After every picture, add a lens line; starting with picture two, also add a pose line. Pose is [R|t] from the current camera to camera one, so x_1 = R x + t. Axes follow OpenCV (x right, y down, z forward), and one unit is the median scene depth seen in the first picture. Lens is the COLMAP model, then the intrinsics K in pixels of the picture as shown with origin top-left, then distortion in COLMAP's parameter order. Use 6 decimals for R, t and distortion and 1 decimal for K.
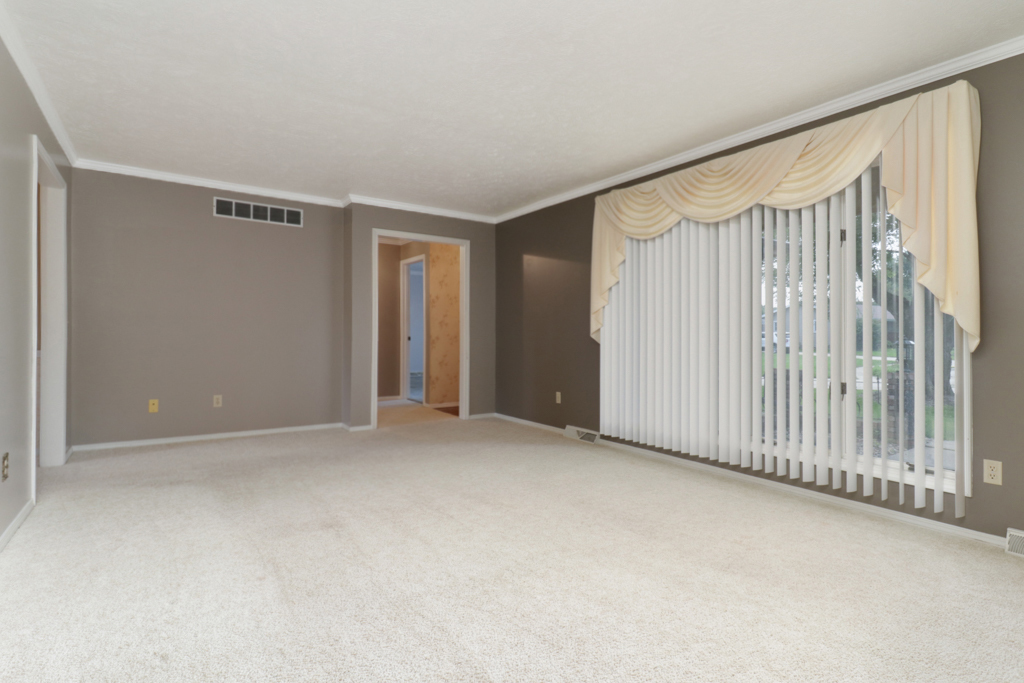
lens RADIAL K [[516.6, 0, 512.0], [0, 516.6, 341.5], [0, 0, 1]] dist [-0.000080, 0.000271]
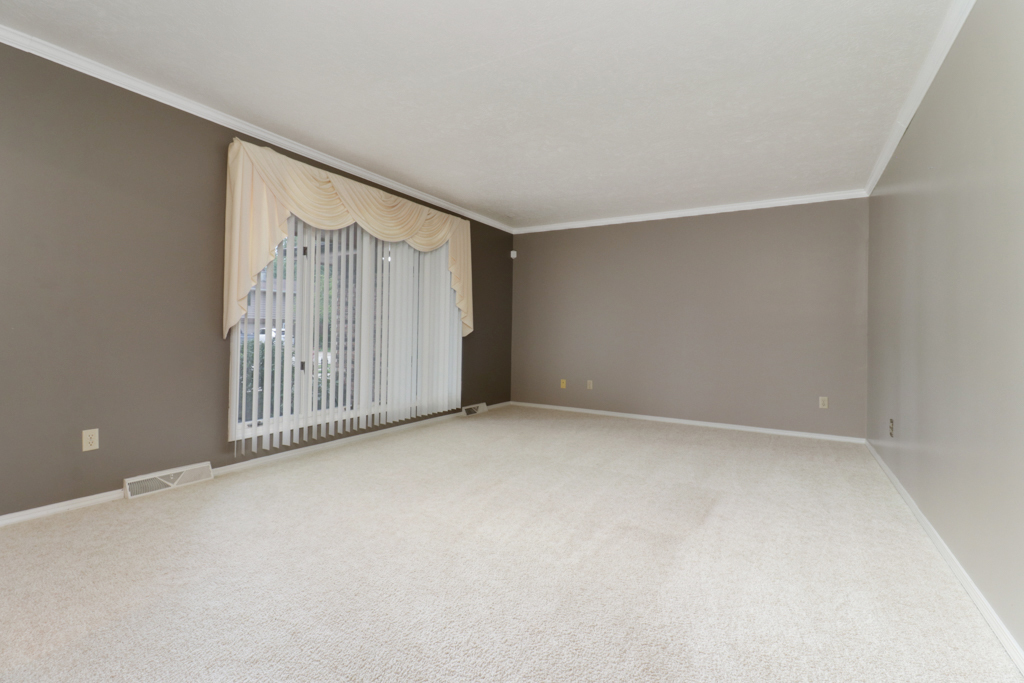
lens RADIAL K [[479.0, 0, 509.2], [0, 479.0, 327.6], [0, 0, 1]] dist [0.000771, -0.000070]
pose [[-0.421425, -0.005276, 0.906848, -0.706155], [-0.013400, 0.999910, -0.000409, -0.013821], [-0.906764, -0.012325, -0.421458, 1.043342]]
